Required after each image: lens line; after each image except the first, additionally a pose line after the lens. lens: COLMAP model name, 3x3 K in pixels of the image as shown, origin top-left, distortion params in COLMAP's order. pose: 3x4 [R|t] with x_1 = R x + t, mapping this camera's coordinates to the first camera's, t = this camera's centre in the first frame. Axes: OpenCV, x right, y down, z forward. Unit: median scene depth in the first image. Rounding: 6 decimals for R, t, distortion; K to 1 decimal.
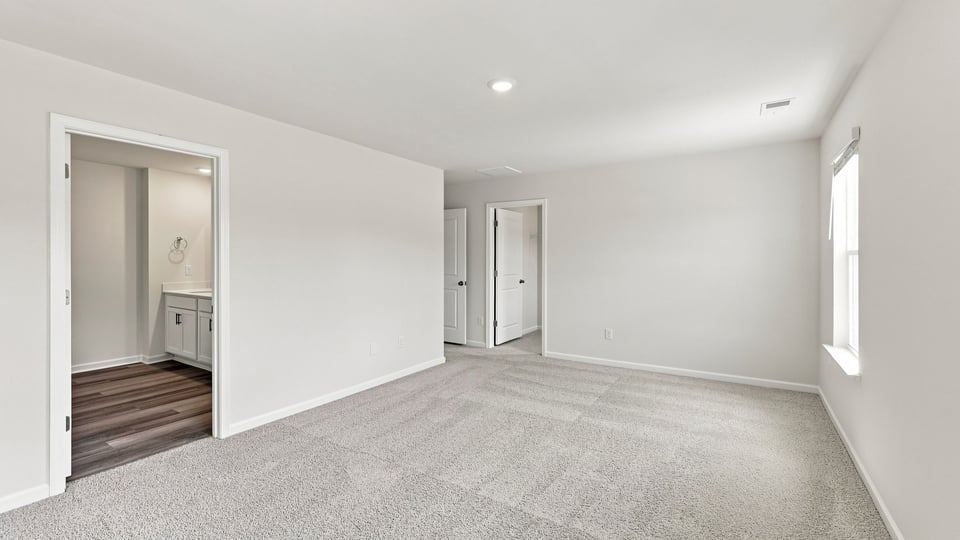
lens RADIAL K [[415.6, 0, 474.1], [0, 415.6, 269.5], [0, 0, 1]] dist [0.008651, 0.000150]
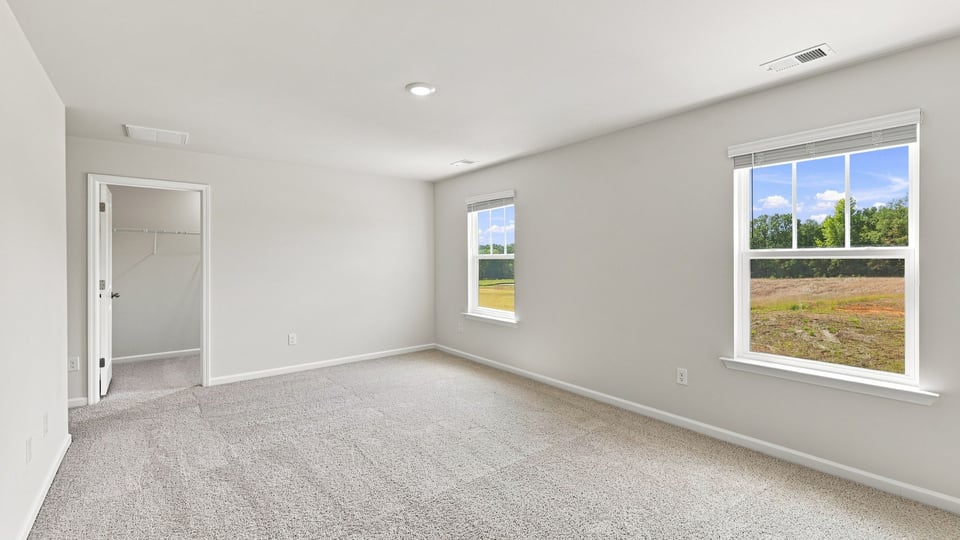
lens RADIAL K [[415.6, 0, 474.1], [0, 415.6, 269.5], [0, 0, 1]] dist [0.008651, 0.000150]
pose [[0.315237, -0.021398, 0.948772, -0.536623], [0.028861, 0.999499, 0.012953, -0.008710], [-0.948574, 0.023299, 0.315697, 0.349308]]
